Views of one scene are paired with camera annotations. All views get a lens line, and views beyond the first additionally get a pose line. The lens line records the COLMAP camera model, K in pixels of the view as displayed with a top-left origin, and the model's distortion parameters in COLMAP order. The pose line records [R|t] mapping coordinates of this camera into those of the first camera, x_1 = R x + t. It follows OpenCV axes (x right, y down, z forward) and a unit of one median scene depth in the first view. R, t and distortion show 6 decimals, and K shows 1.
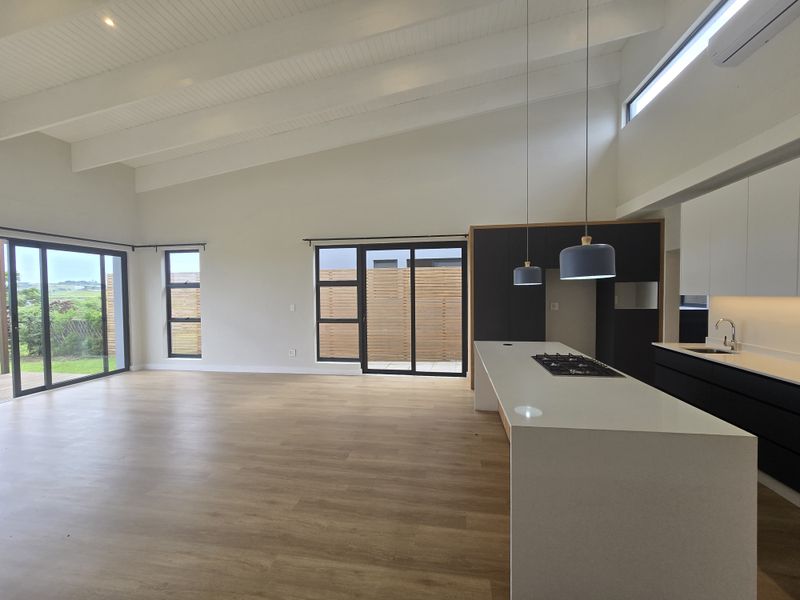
lens RADIAL K [[328.1, 0, 399.9], [0, 328.1, 301.4], [0, 0, 1]] dist [0.001461, -0.000073]
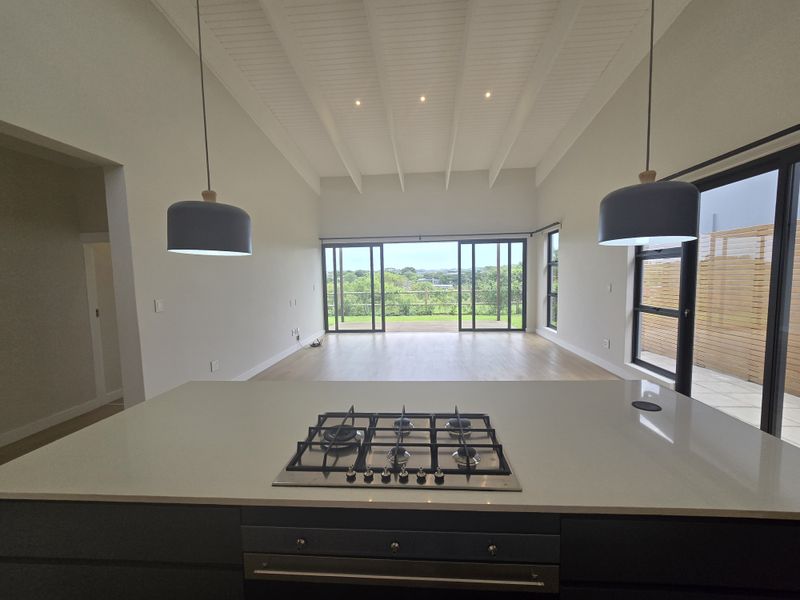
lens RADIAL K [[328.1, 0, 407.0], [0, 328.1, 303.5], [0, 0, 1]] dist [0.001461, -0.000073]
pose [[0.110772, 0.090912, -0.989679, 0.416988], [-0.014639, 0.995849, 0.089840, -0.007520], [0.993738, 0.004536, 0.111643, 0.430332]]
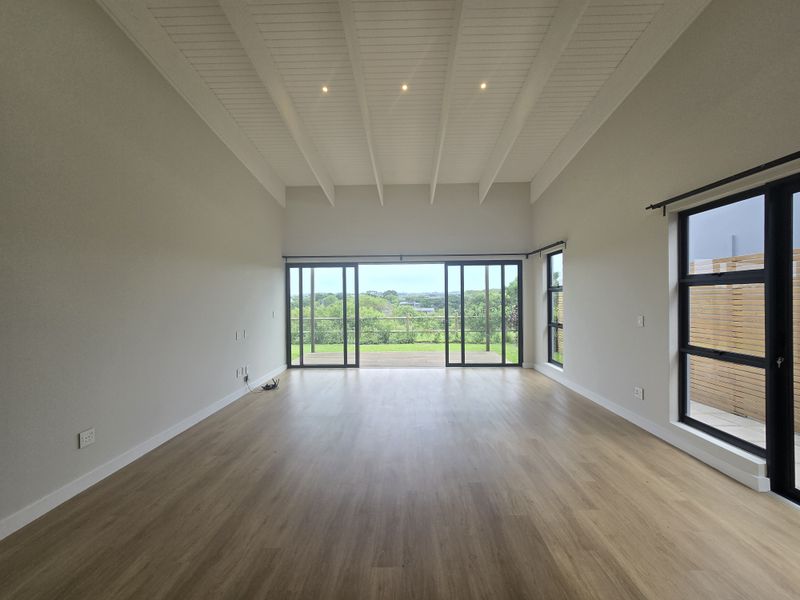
lens RADIAL K [[328.1, 0, 404.3], [0, 328.1, 300.0], [0, 0, 1]] dist [0.001461, -0.000073]
pose [[0.157286, 0.011630, -0.987485, 0.221721], [-0.024641, 0.999666, 0.007849, -0.015106], [0.987246, 0.023099, 0.157520, 0.463689]]
